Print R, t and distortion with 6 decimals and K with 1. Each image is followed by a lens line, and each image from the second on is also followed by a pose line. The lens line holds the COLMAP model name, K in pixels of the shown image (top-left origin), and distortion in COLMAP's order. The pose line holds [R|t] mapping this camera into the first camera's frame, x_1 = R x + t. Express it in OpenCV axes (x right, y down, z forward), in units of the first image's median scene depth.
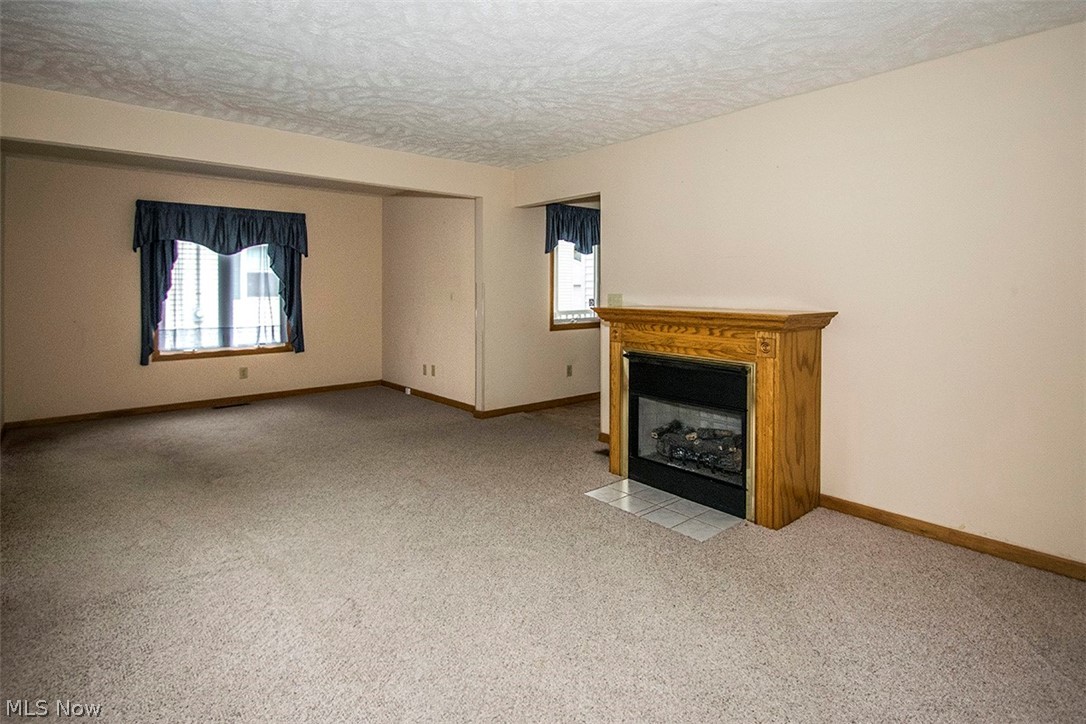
lens RADIAL K [[516.6, 0, 530.9], [0, 516.6, 319.7], [0, 0, 1]] dist [-0.000716, -0.000459]
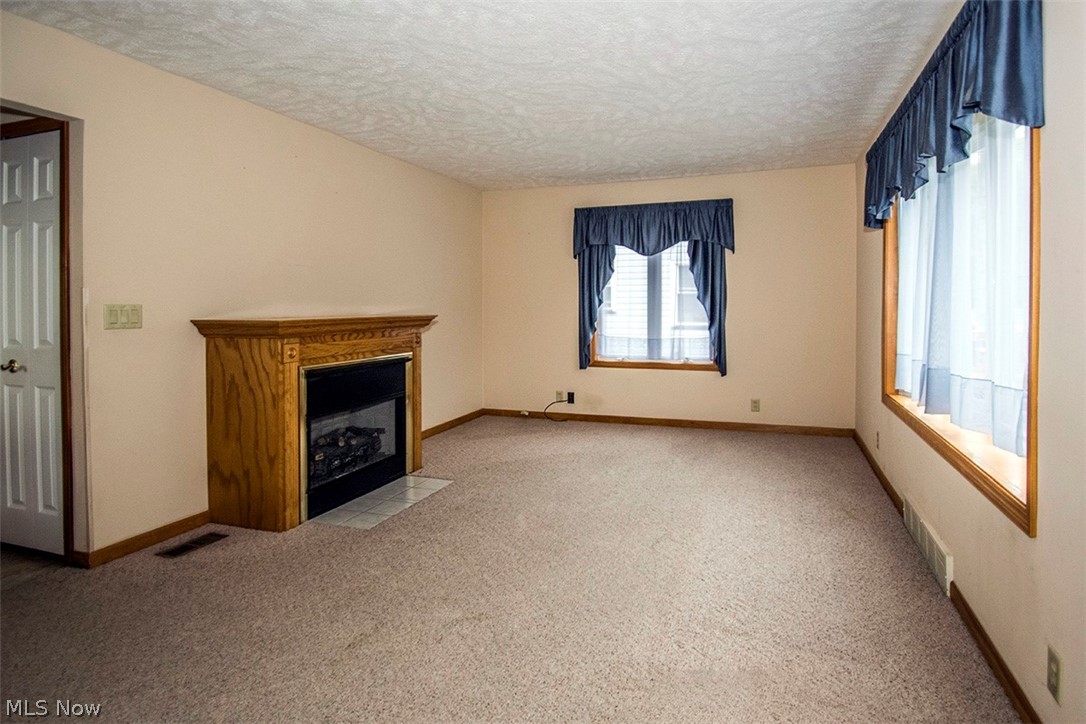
lens RADIAL K [[553.2, 0, 595.4], [0, 553.2, 310.9], [0, 0, 1]] dist [0.018870, -0.018443]
pose [[-0.506026, -0.013627, 0.862411, -0.927798], [0.054334, 0.997386, 0.047641, -0.059271], [-0.860805, 0.070966, -0.503963, 1.149187]]
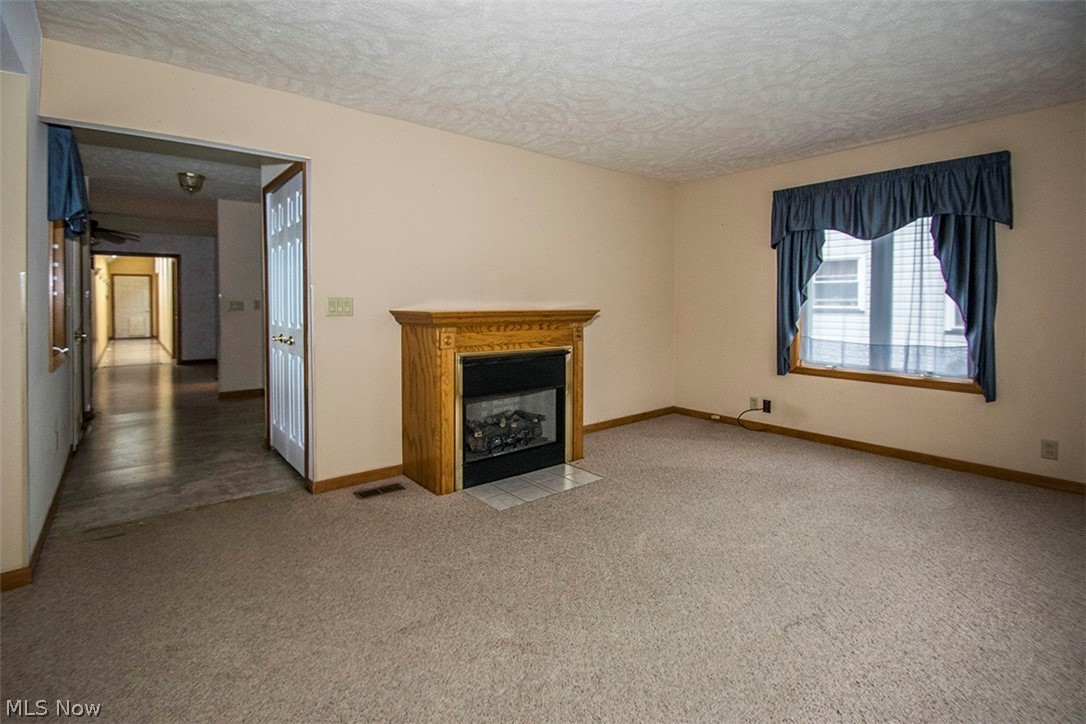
lens RADIAL K [[496.8, 0, 551.4], [0, 496.8, 310.8], [0, 0, 1]] dist [-0.001892, -0.000642]
pose [[0.056530, -0.020714, 0.998186, -0.797030], [0.059864, 0.998056, 0.017321, -0.032328], [-0.996605, 0.058776, 0.057660, 0.854289]]
